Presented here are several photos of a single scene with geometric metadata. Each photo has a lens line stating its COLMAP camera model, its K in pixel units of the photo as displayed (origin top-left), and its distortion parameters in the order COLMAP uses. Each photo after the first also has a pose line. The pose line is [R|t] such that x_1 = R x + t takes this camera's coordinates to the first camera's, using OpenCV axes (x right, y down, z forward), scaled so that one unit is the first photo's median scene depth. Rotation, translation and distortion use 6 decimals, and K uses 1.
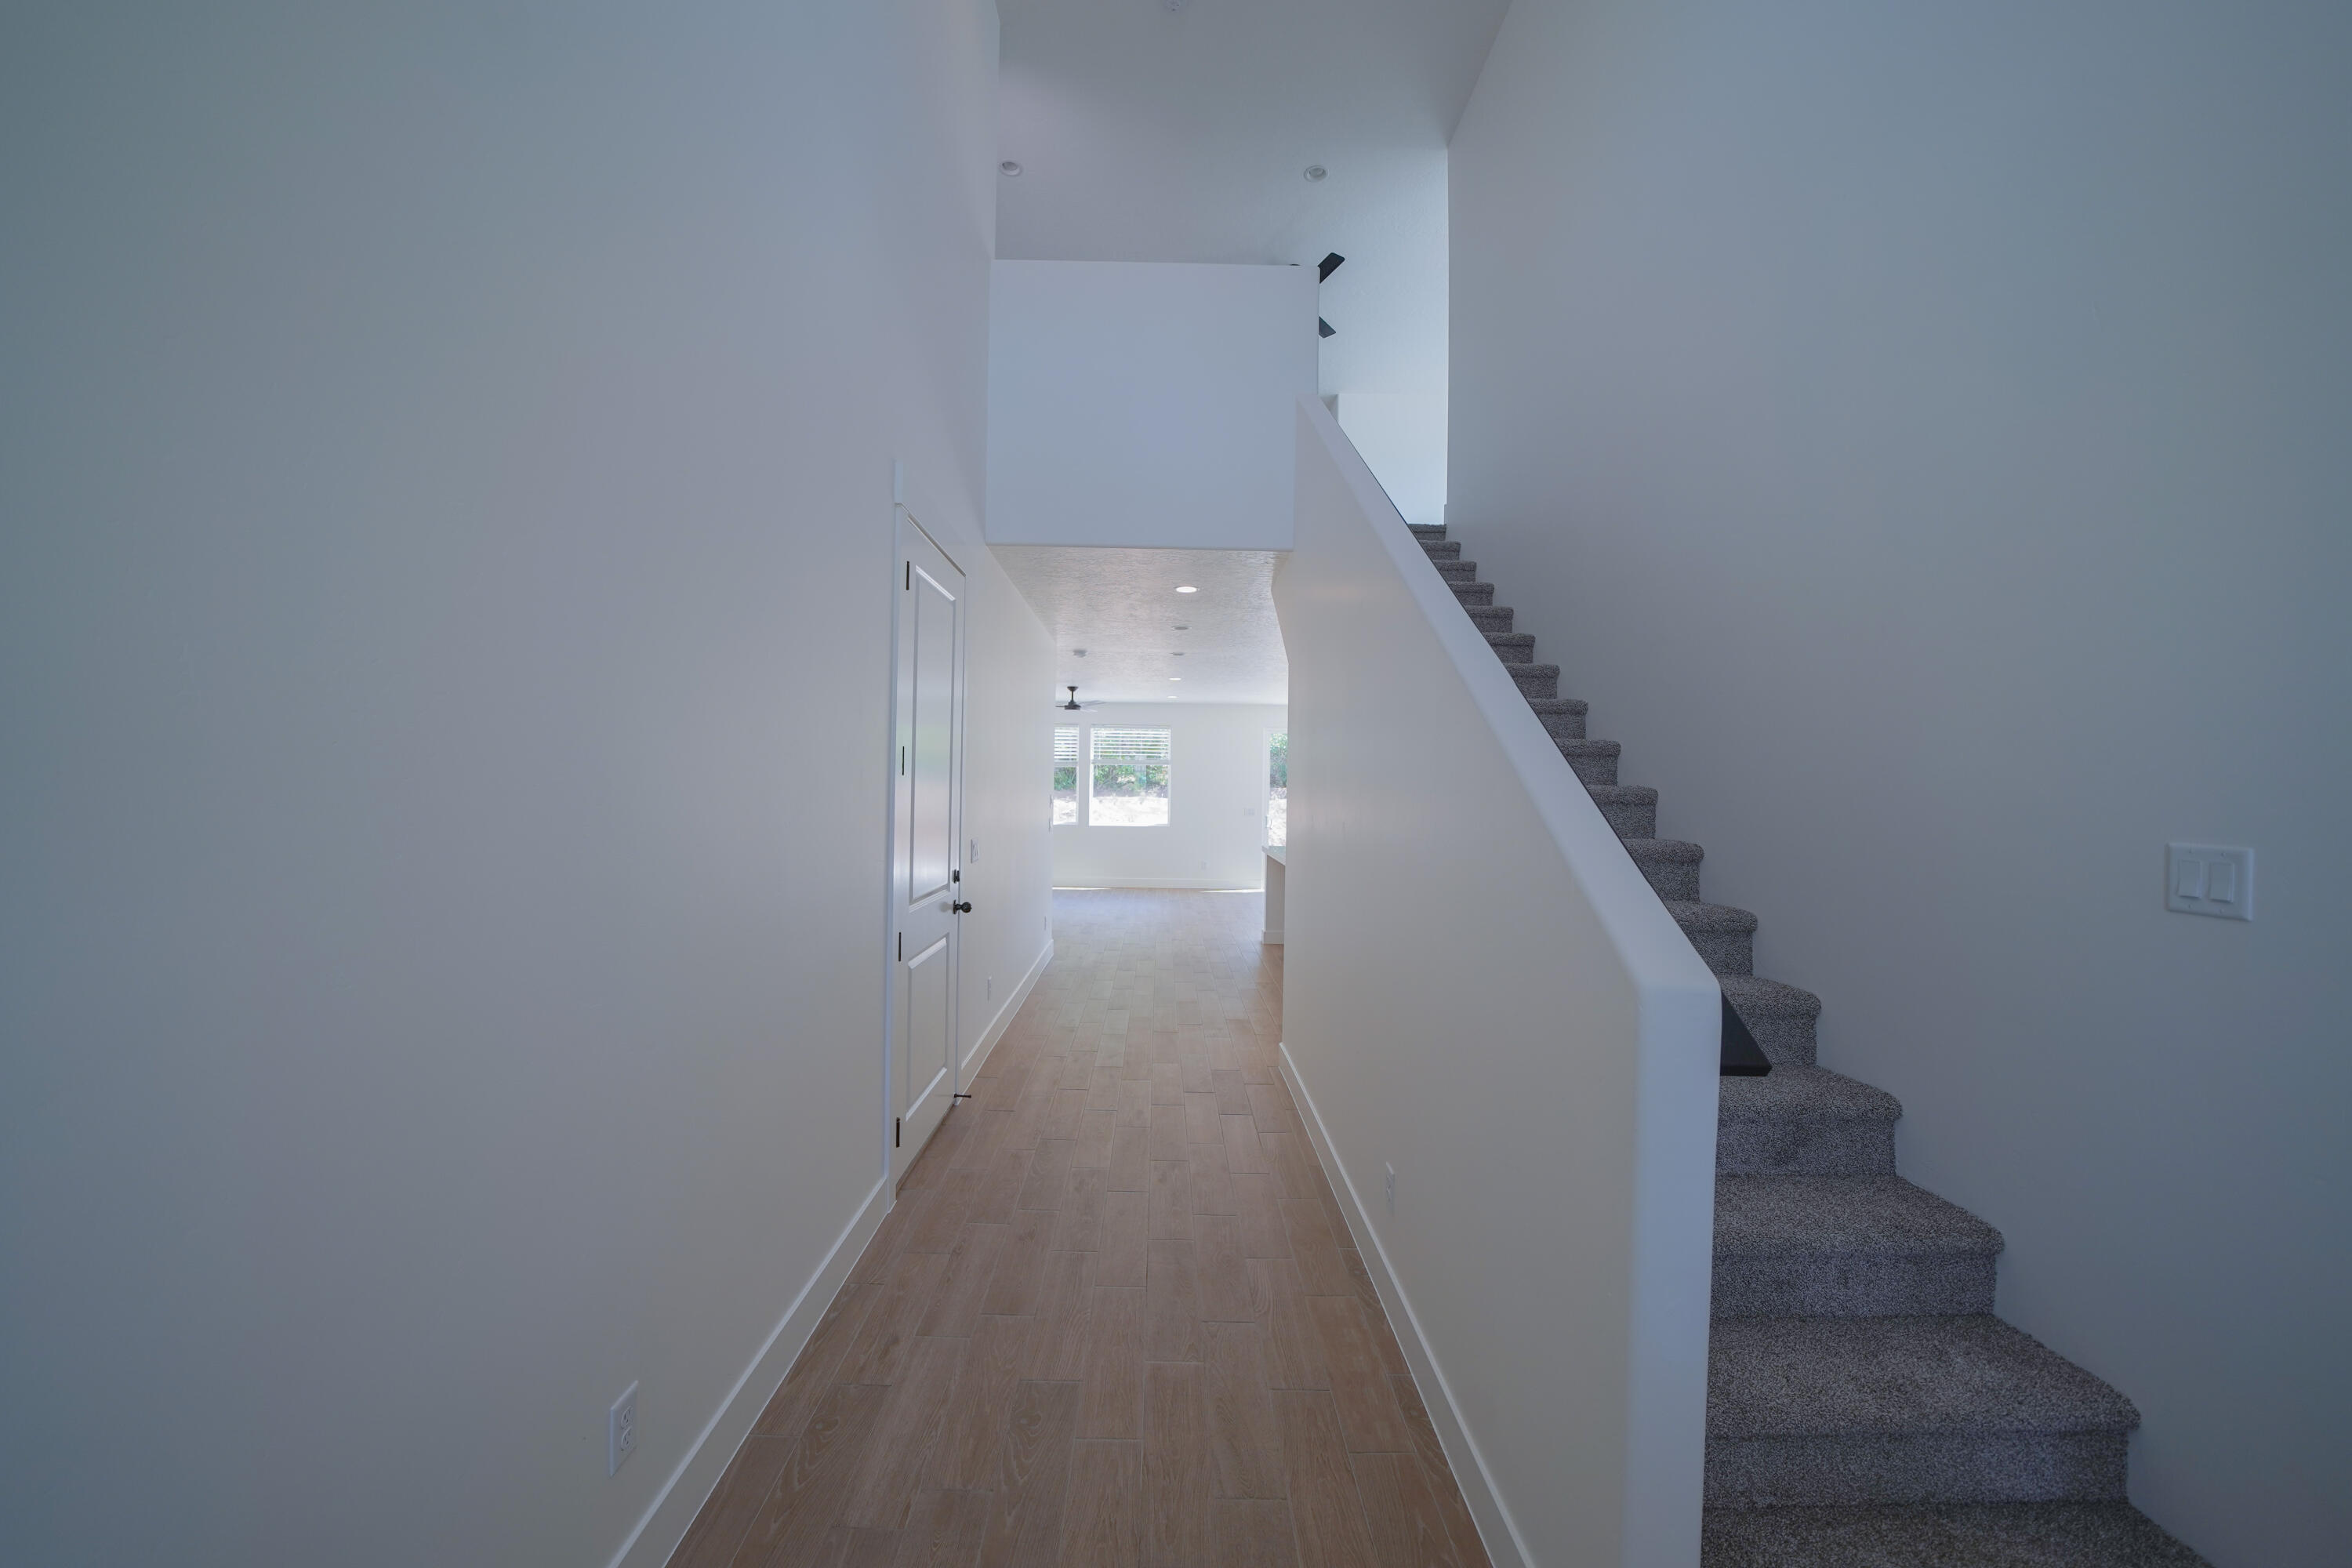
lens RADIAL K [[847.3, 0, 1165.9], [0, 847.3, 778.2], [0, 0, 1]] dist [-0.022490, -0.000137]
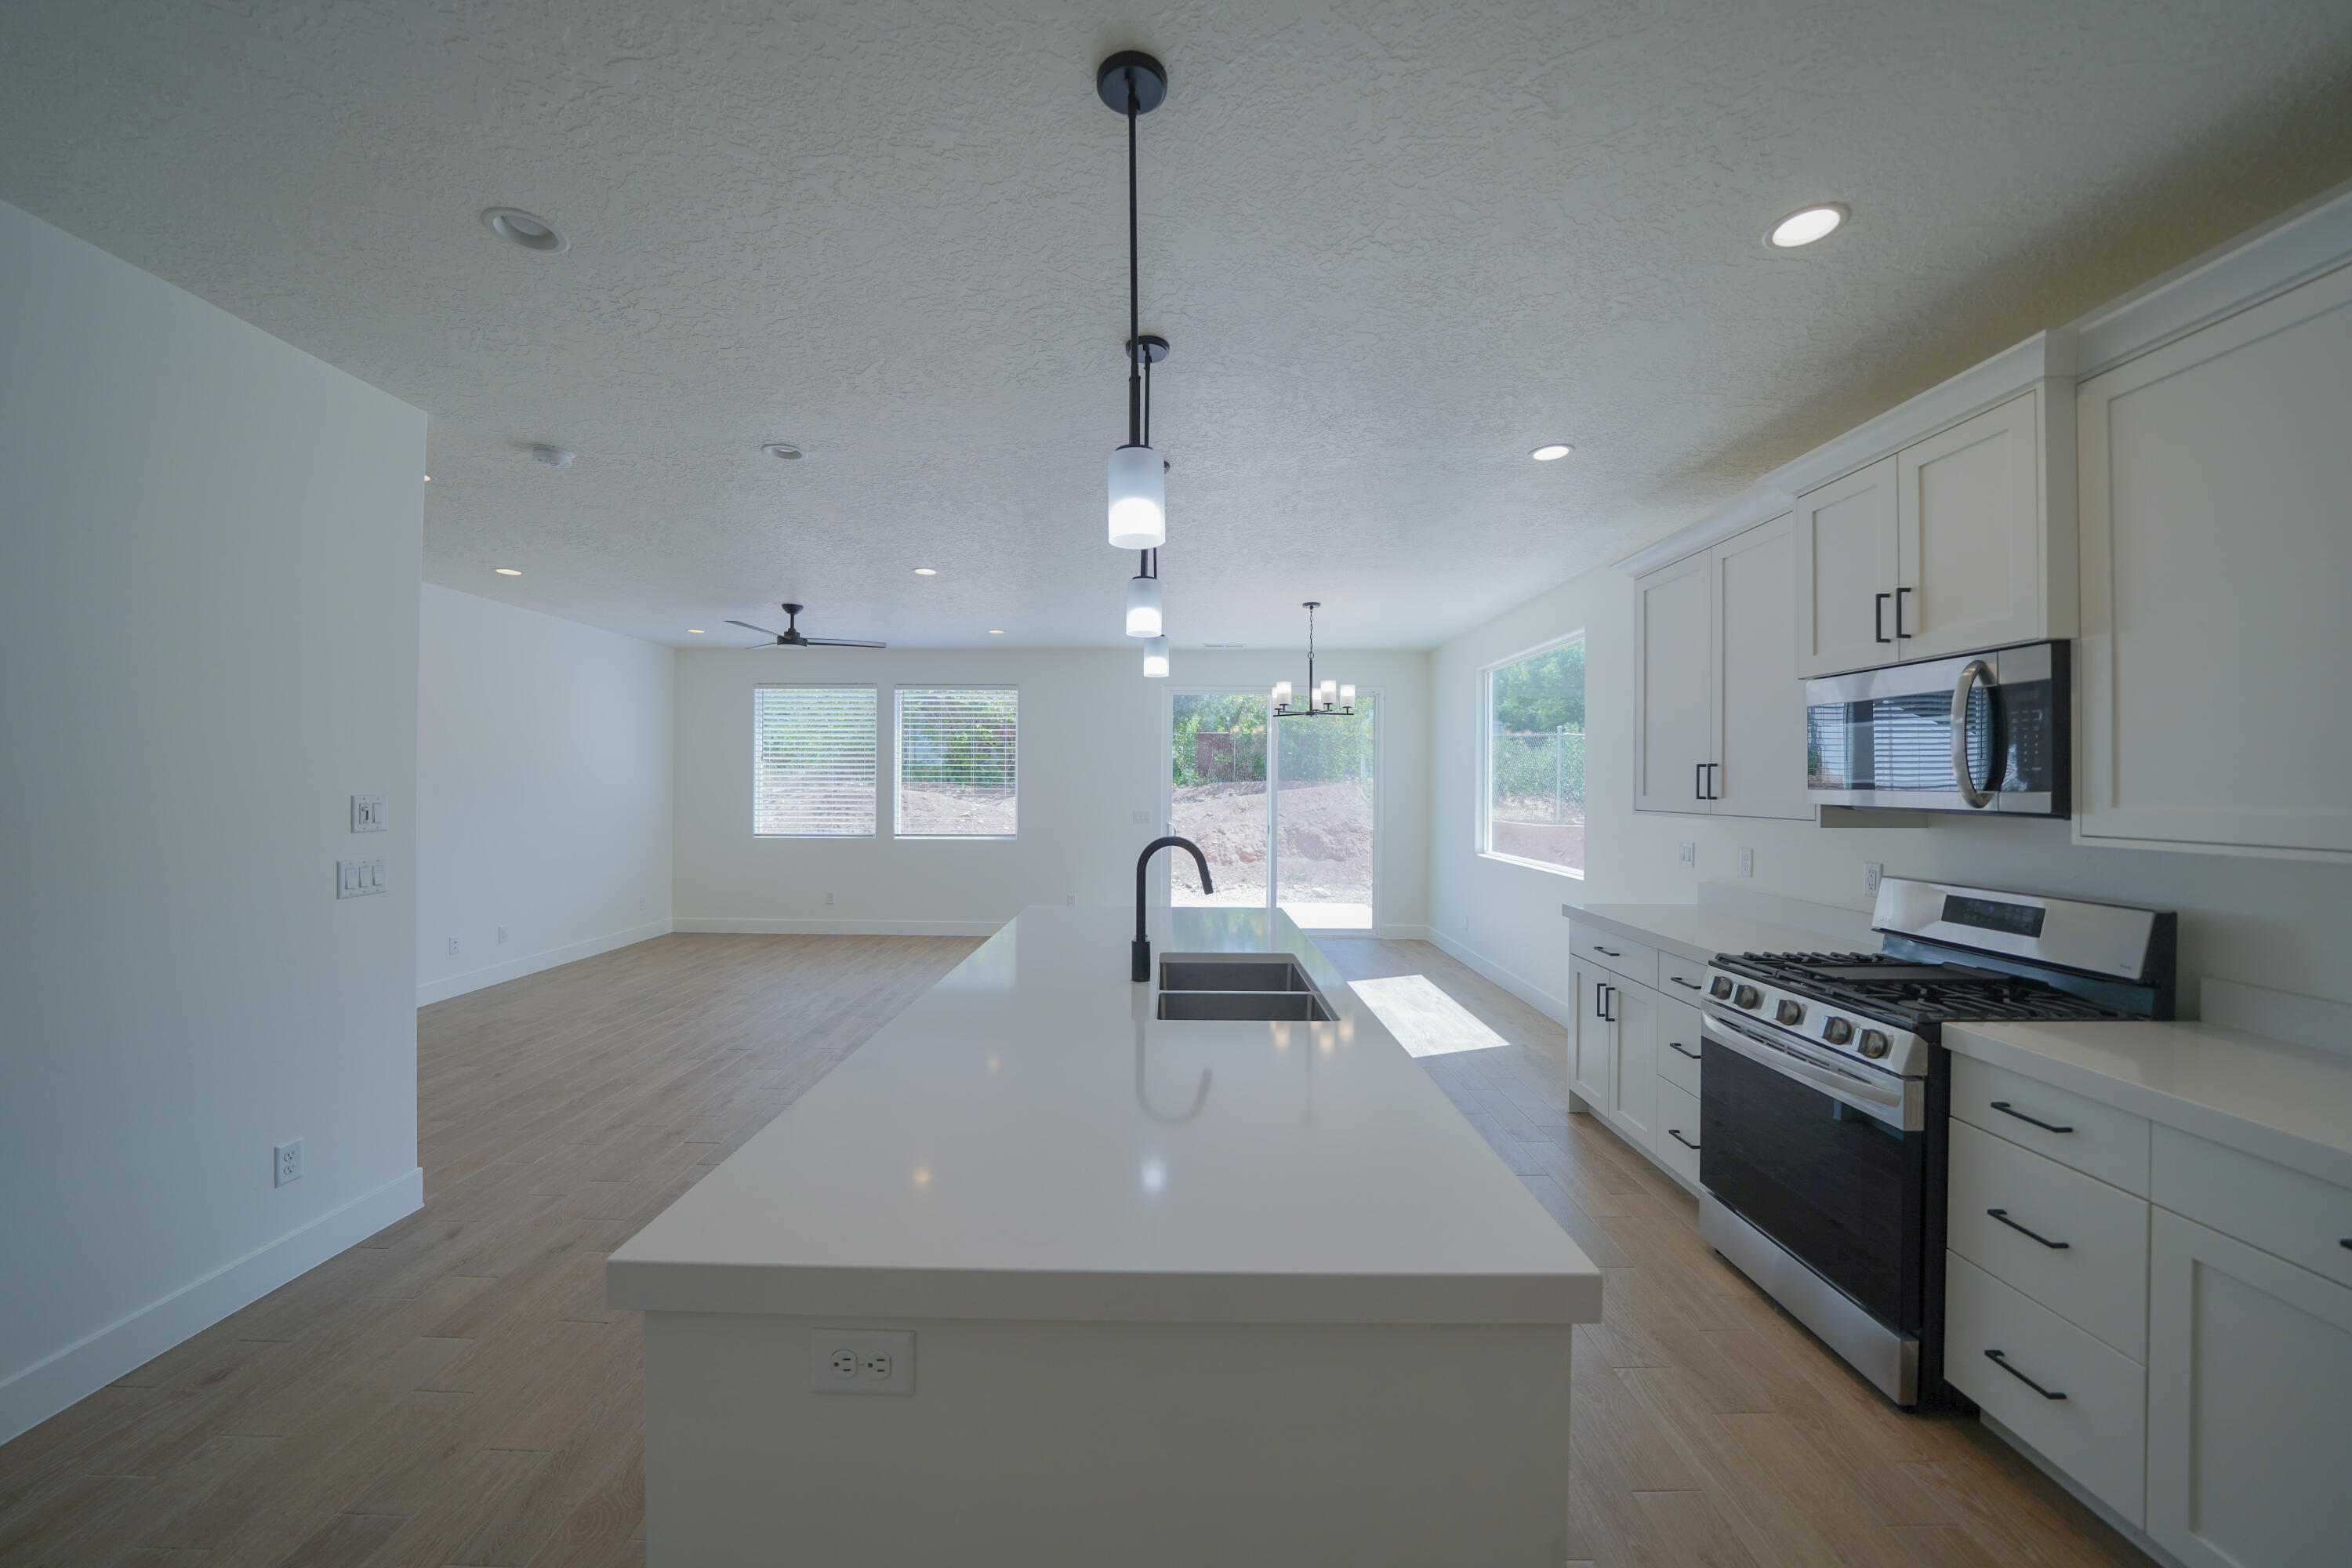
lens RADIAL K [[833.7, 0, 1164.9], [0, 833.7, 778.0], [0, 0, 1]] dist [-0.020978, 0.000033]
pose [[0.999772, -0.008740, -0.019495, 0.524134], [0.008826, 0.999952, 0.004321, 0.030427], [0.019456, -0.004492, 0.999801, 1.519670]]
